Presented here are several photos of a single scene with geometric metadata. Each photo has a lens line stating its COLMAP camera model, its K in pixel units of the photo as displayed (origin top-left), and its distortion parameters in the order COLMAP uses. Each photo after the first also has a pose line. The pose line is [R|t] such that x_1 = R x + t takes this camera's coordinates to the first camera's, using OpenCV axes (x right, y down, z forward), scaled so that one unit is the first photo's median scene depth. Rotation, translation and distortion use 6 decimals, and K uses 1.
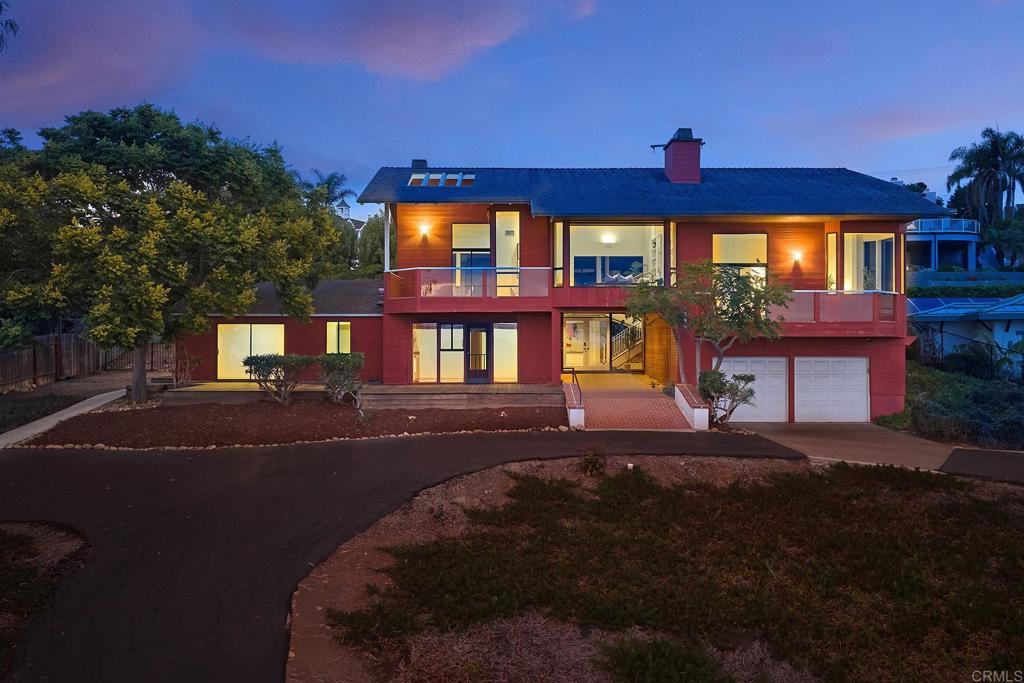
lens RADIAL K [[714.9, 0, 520.4], [0, 714.9, 348.9], [0, 0, 1]] dist [0.014213, -0.008393]
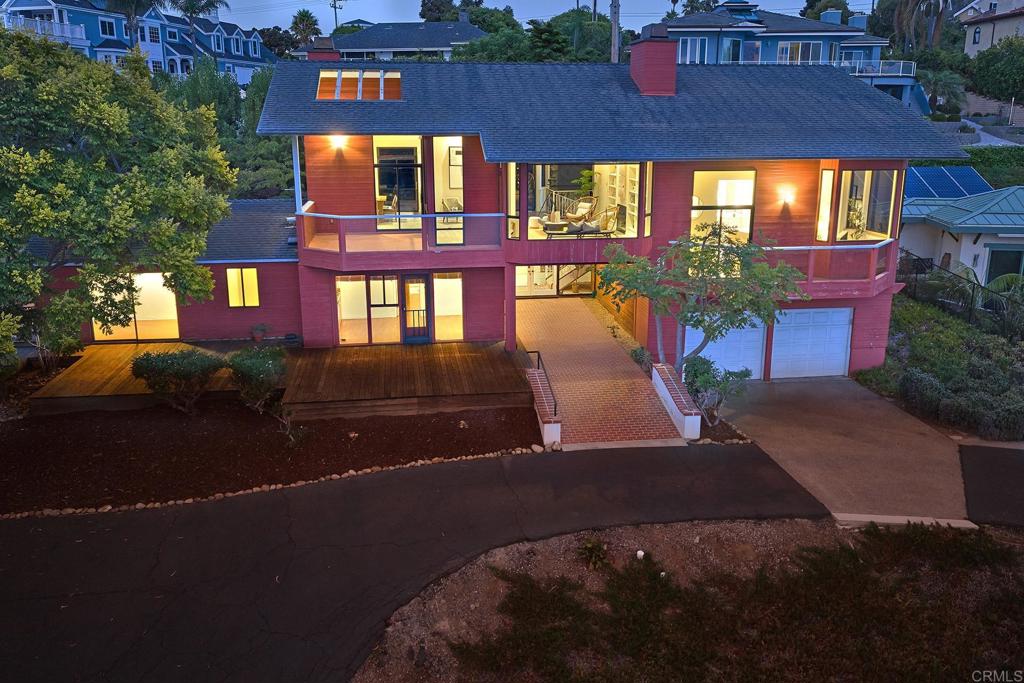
lens RADIAL K [[714.9, 0, 488.4], [0, 714.9, 279.4], [0, 0, 1]] dist [0.014213, -0.008393]
pose [[0.993365, -0.031666, 0.110556, -0.077540], [0.007176, 0.976537, 0.215228, -0.244541], [-0.114777, -0.213007, 0.970286, 0.201868]]
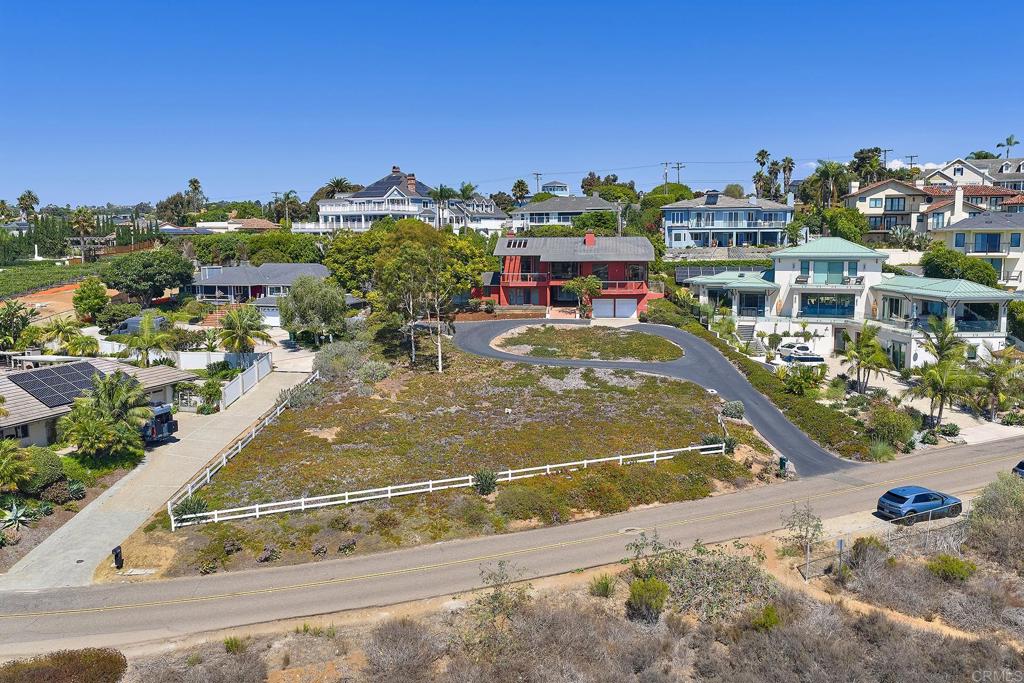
lens RADIAL K [[714.9, 0, 506.7], [0, 714.9, 342.2], [0, 0, 1]] dist [0.014213, -0.008393]
pose [[0.984731, 0.016400, -0.173310, 0.515494], [0.005046, 0.992445, 0.122584, -0.238127], [0.174011, -0.121586, 0.977209, -2.826082]]
